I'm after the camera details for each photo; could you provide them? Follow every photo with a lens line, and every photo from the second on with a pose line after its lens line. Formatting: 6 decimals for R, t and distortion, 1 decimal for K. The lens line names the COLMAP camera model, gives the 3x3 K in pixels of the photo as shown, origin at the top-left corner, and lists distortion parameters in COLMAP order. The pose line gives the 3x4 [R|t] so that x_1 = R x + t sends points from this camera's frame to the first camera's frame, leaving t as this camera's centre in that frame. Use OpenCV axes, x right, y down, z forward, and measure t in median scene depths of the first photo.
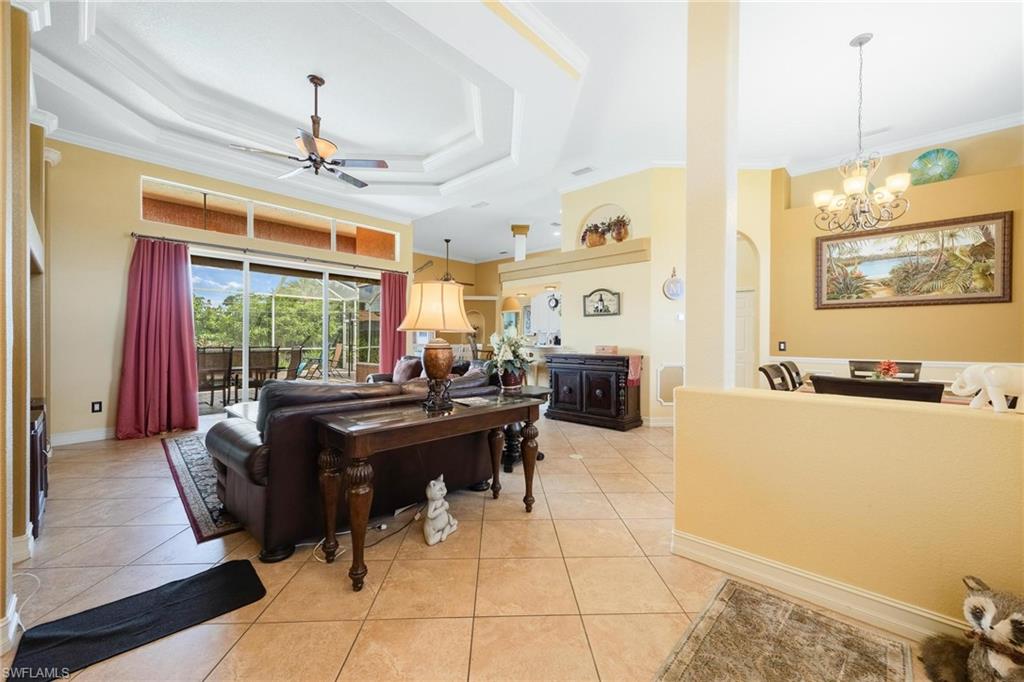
lens RADIAL K [[402.7, 0, 510.2], [0, 402.7, 342.9], [0, 0, 1]] dist [0.001191, -0.000171]
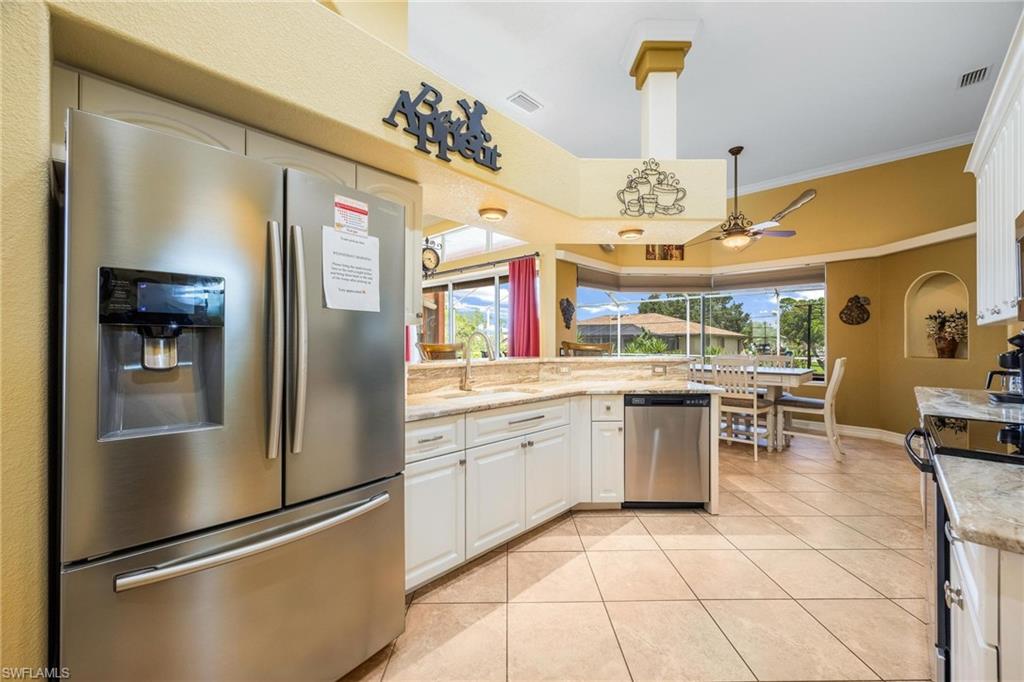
lens RADIAL K [[400.4, 0, 513.9], [0, 400.4, 340.6], [0, 0, 1]] dist [0.002666, 0.000214]
pose [[-0.006745, -0.010034, -0.999927, 0.718414], [-0.008423, 0.999915, -0.009977, -0.020006], [0.999942, 0.008355, -0.006829, 1.521172]]
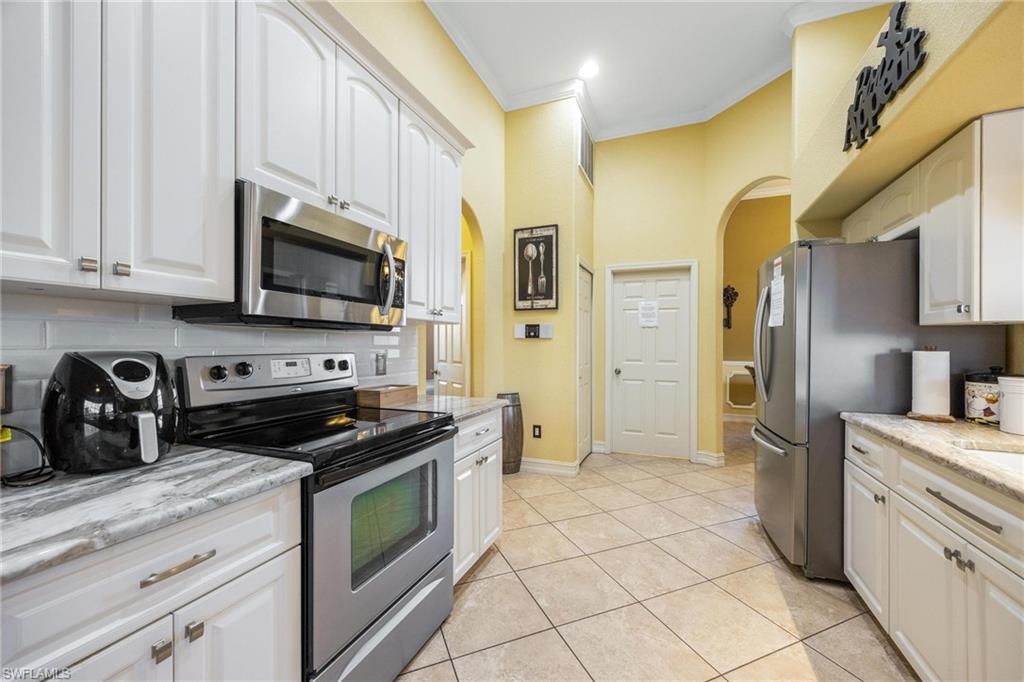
lens RADIAL K [[398.2, 0, 515.6], [0, 398.2, 343.8], [0, 0, 1]] dist [0.003736, 0.000185]
pose [[-0.364770, -0.006692, 0.931074, 0.086807], [0.002073, 0.999966, 0.007999, -0.026764], [-0.931095, 0.004848, -0.364744, 1.871288]]
